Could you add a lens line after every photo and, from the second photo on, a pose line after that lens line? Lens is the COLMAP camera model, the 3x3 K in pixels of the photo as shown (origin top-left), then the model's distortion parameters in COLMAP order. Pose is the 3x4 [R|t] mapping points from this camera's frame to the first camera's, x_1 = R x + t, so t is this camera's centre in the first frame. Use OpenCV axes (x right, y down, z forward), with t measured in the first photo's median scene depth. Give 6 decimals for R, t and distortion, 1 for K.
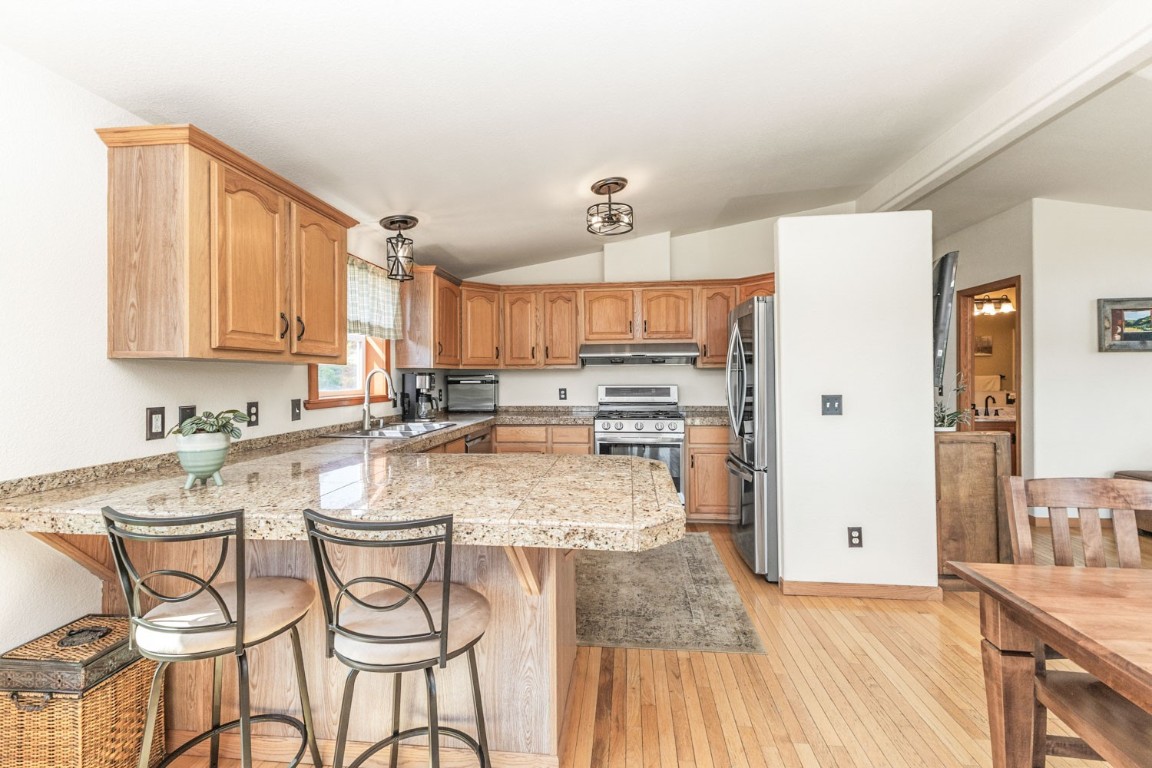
lens RADIAL K [[520.6, 0, 564.3], [0, 520.6, 378.0], [0, 0, 1]] dist [0.012959, -0.004584]
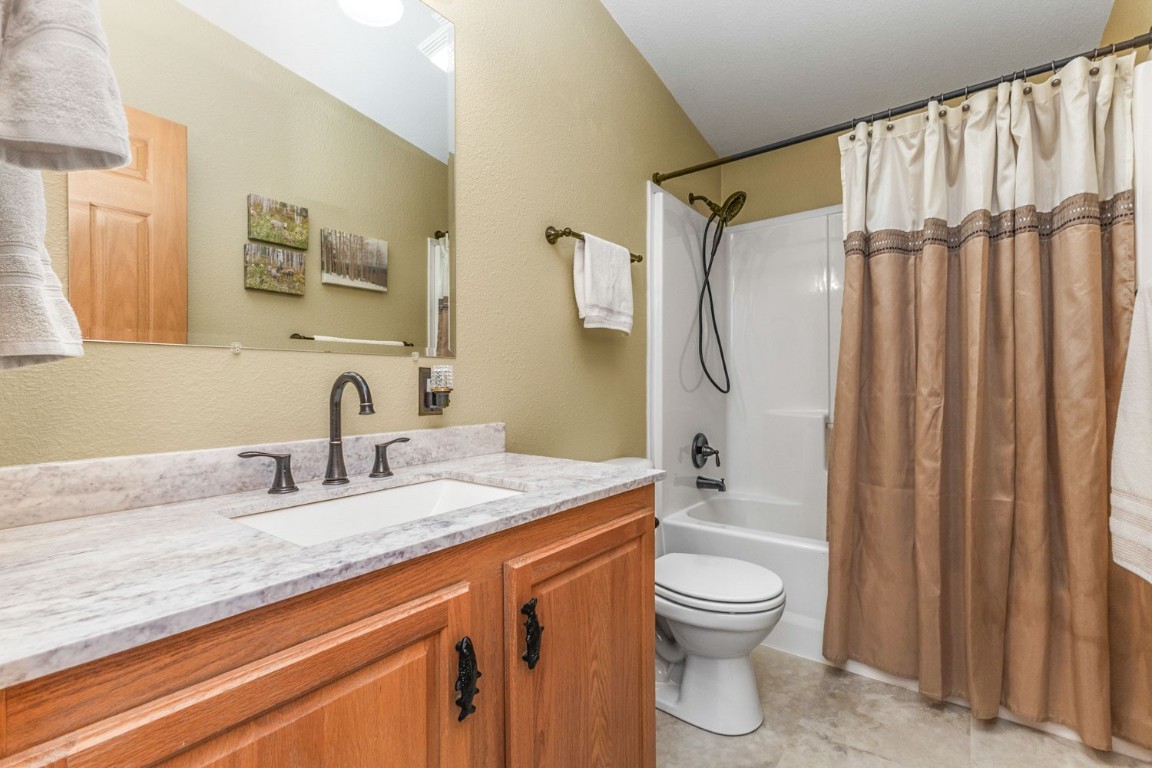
lens RADIAL K [[520.6, 0, 576.0], [0, 520.6, 382.0], [0, 0, 1]] dist [0.012959, -0.004584]
pose [[0.534455, 0.006750, 0.845170, 0.693893], [0.000875, 0.999963, -0.008539, 0.038349], [-0.845196, 0.005303, 0.534430, 0.828475]]
